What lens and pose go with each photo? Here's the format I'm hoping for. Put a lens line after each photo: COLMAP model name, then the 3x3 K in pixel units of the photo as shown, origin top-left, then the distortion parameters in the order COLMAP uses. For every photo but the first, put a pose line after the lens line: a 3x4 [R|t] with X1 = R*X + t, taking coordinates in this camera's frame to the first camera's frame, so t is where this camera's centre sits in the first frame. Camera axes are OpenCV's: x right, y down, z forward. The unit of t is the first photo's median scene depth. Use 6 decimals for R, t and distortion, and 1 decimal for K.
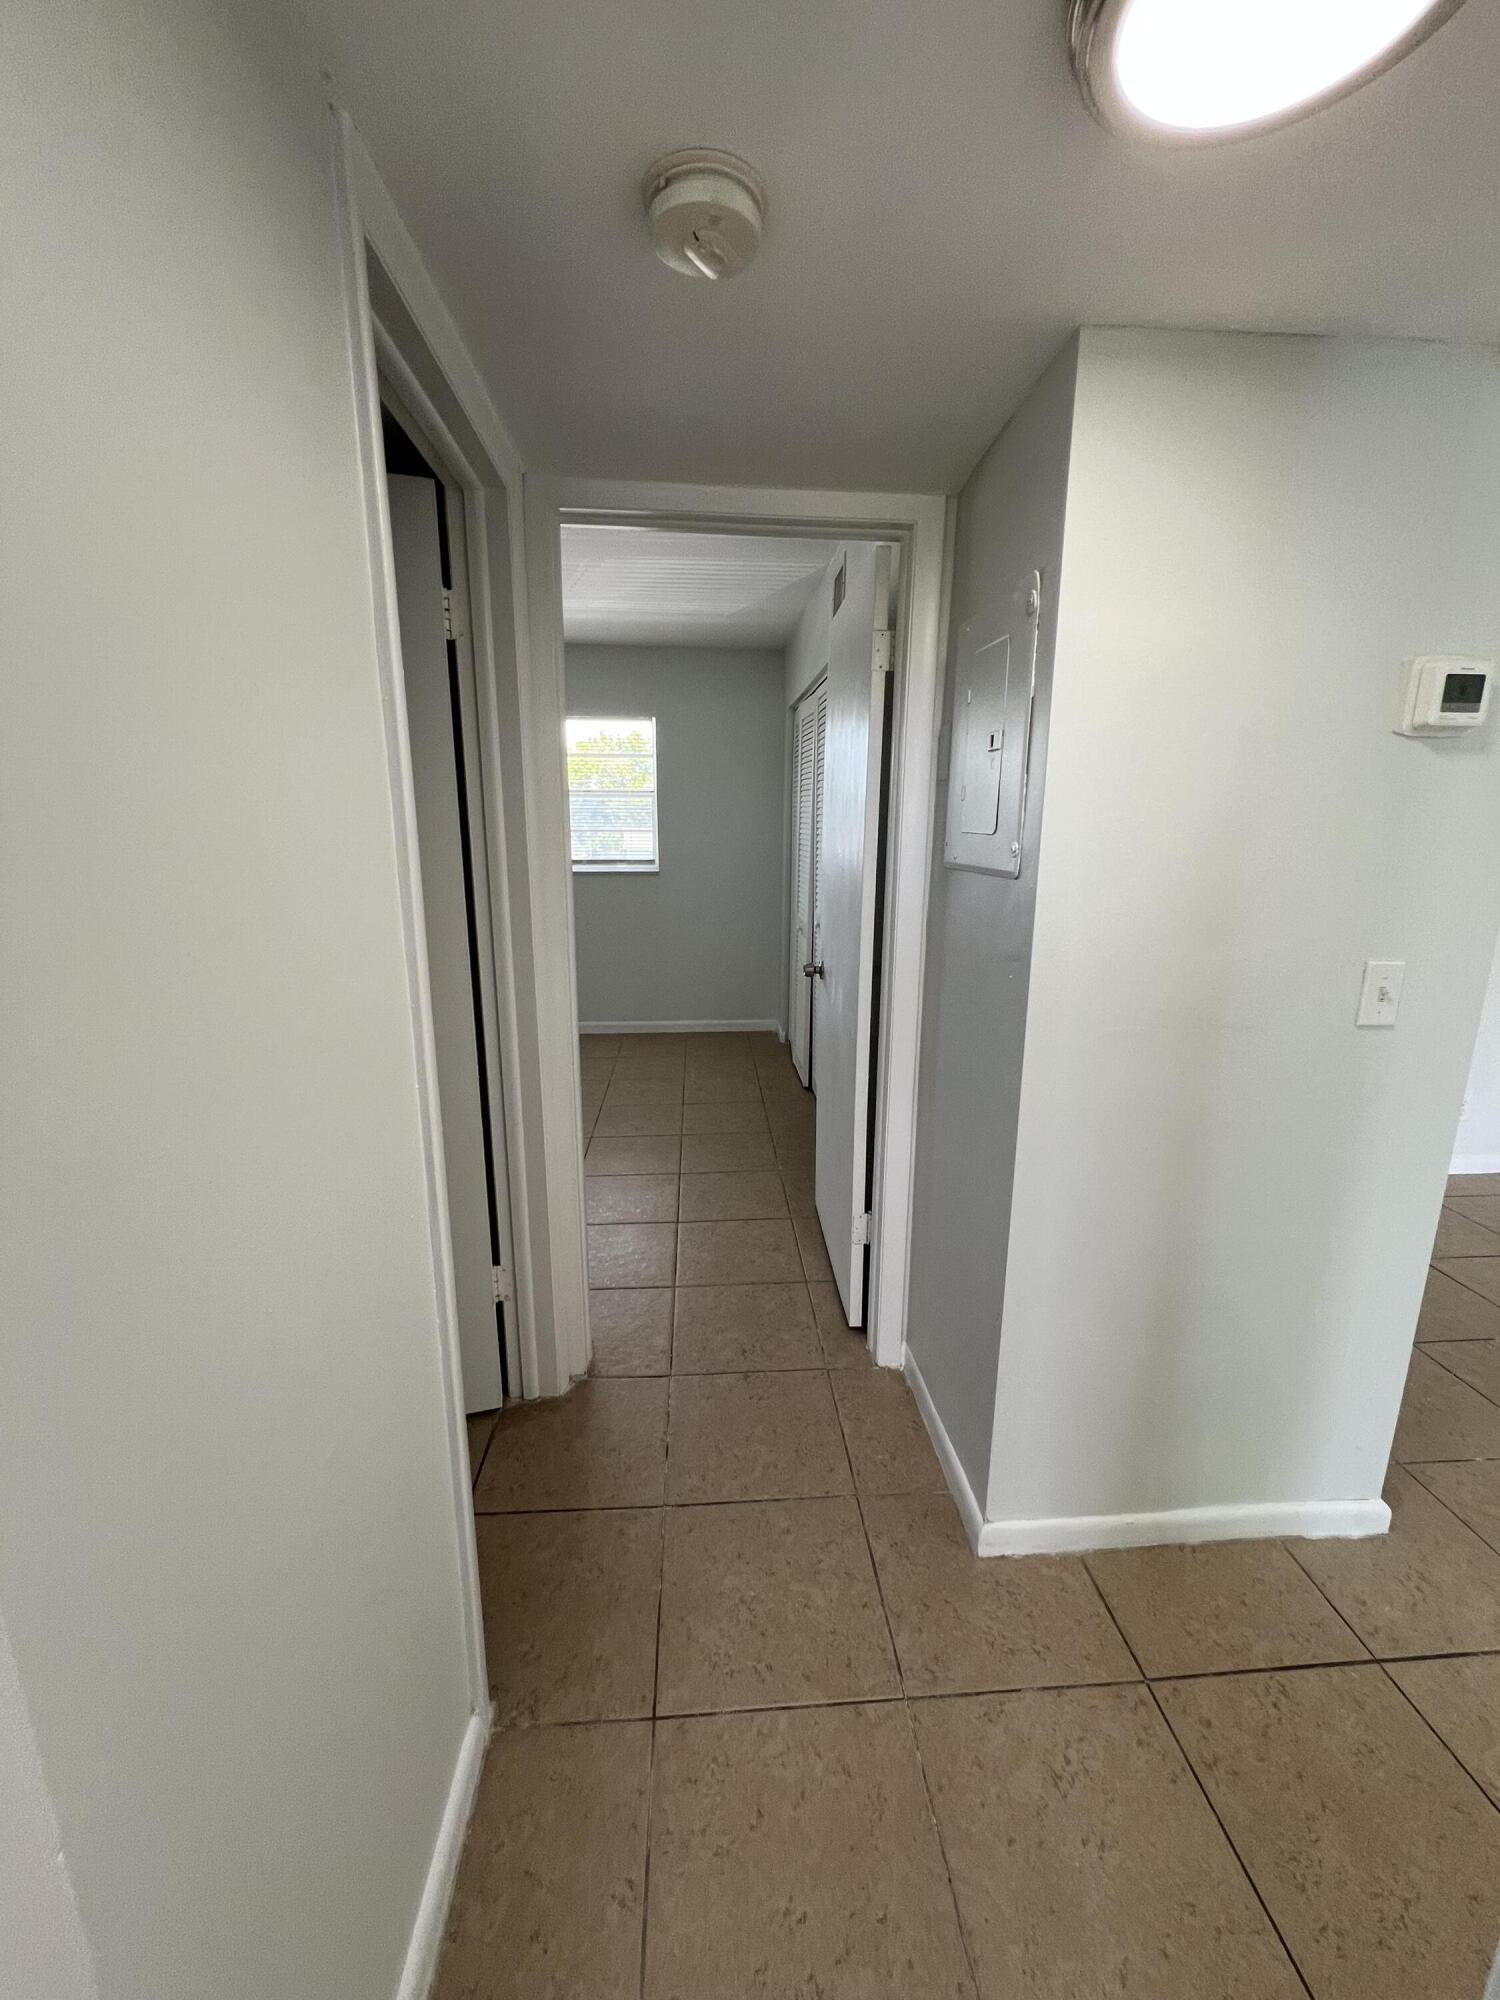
lens RADIAL K [[804.5, 0, 748.2], [0, 804.5, 1002.1], [0, 0, 1]] dist [0.000926, 0.000093]
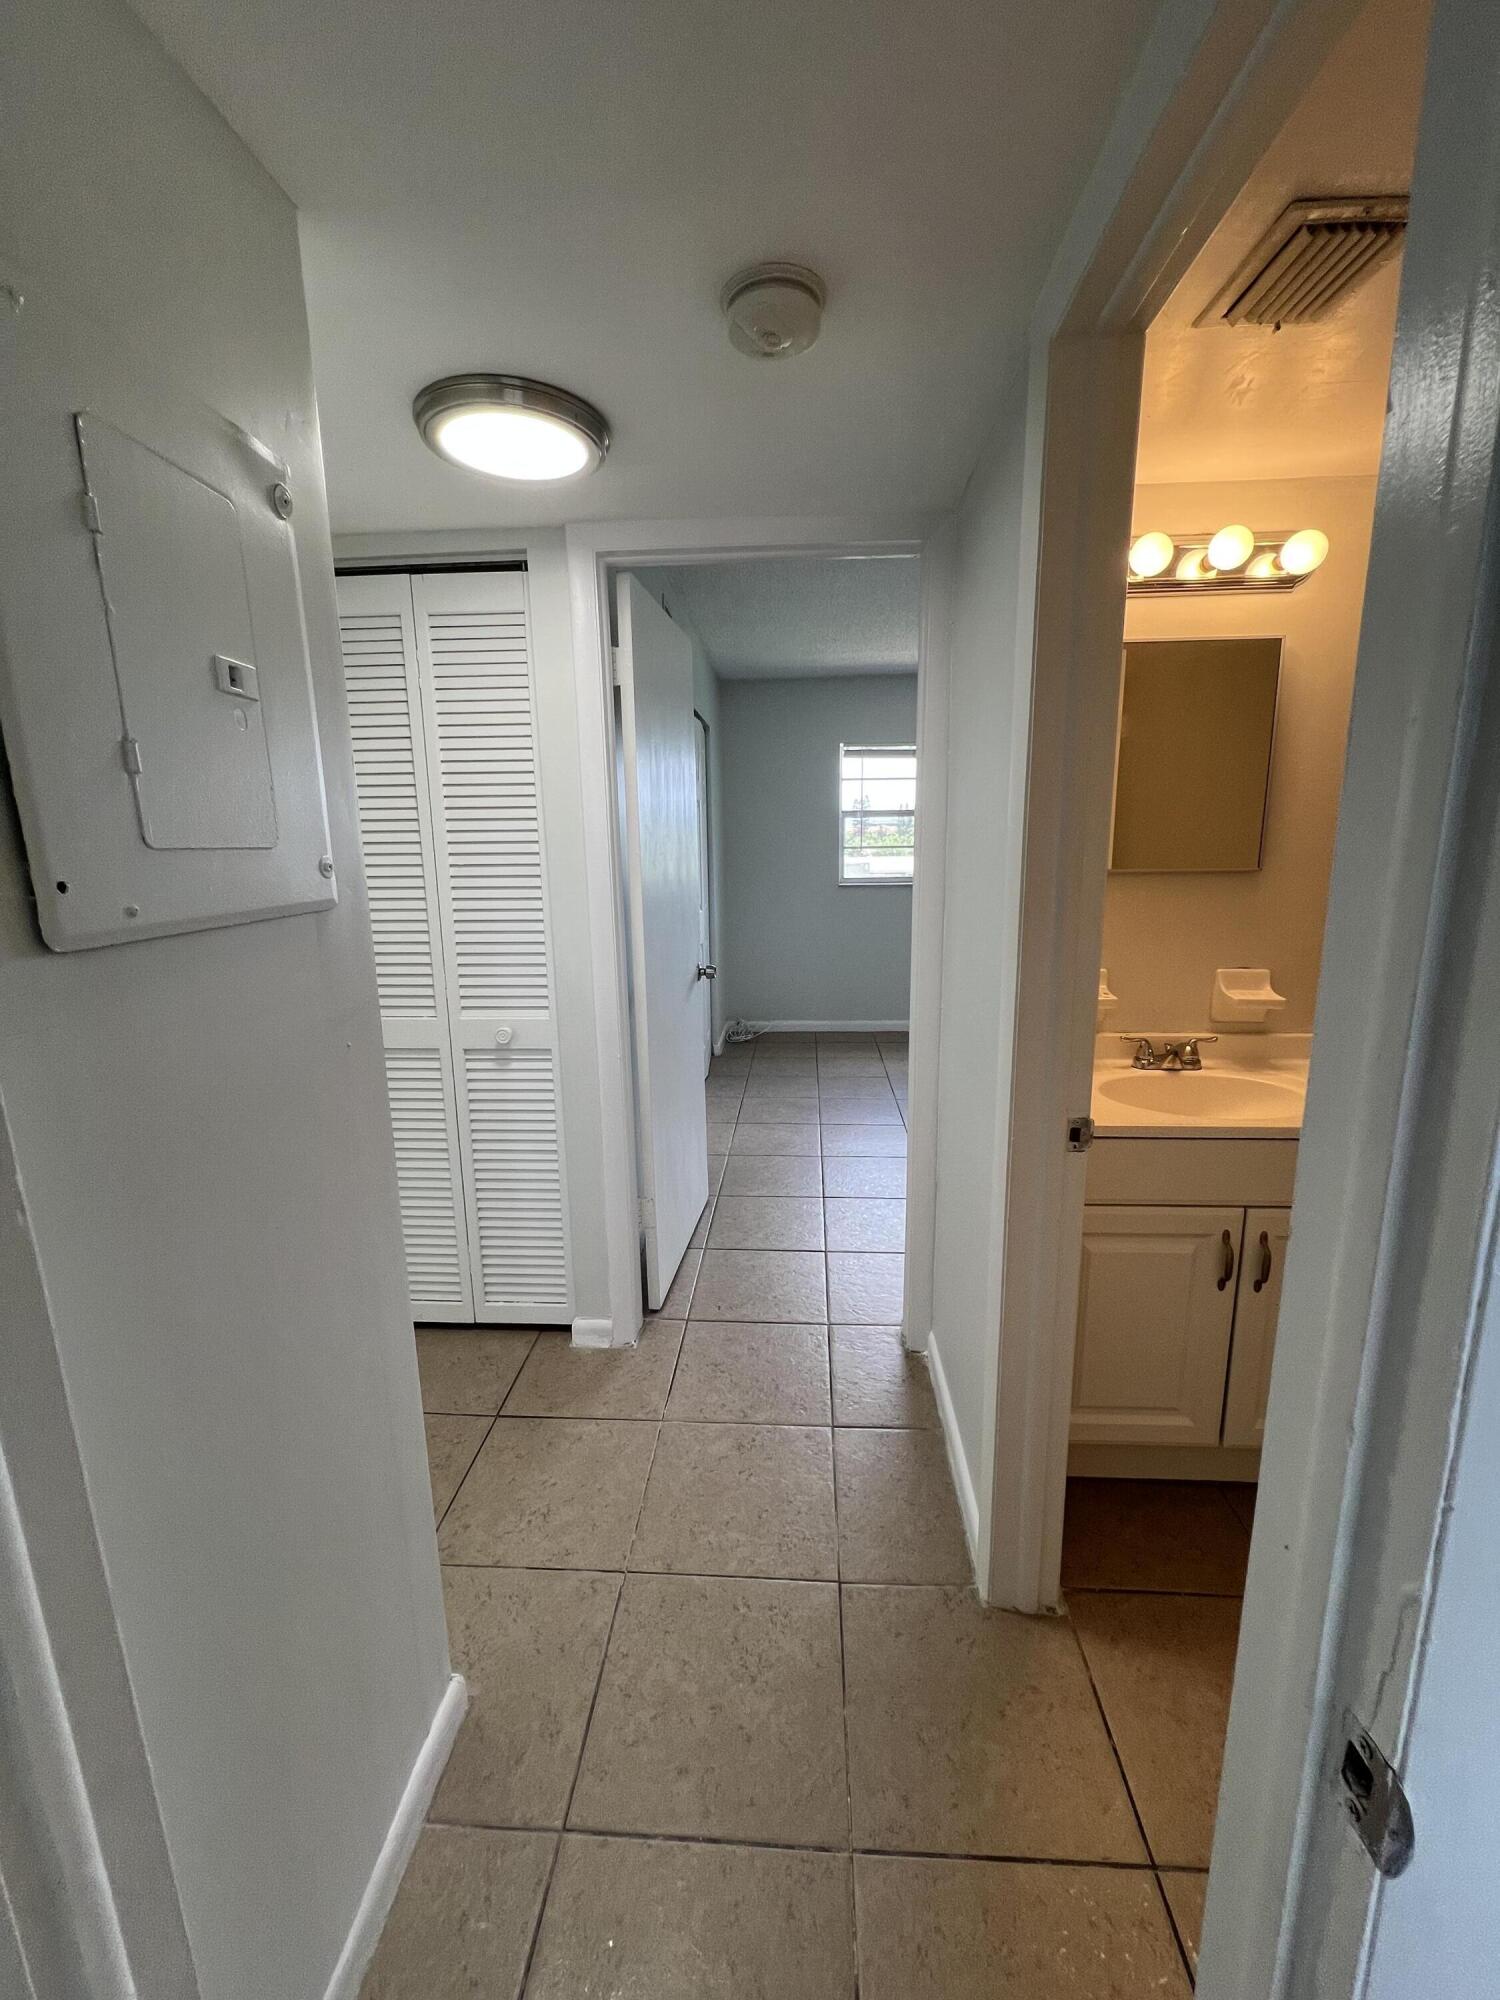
lens RADIAL K [[804.5, 0, 756.1], [0, 804.5, 993.8], [0, 0, 1]] dist [0.000926, 0.000093]
pose [[-0.992207, -0.015453, 0.123637, -0.121638], [0.035603, 0.915745, 0.400180, -0.360404], [-0.119404, 0.401463, -0.908058, 1.652741]]
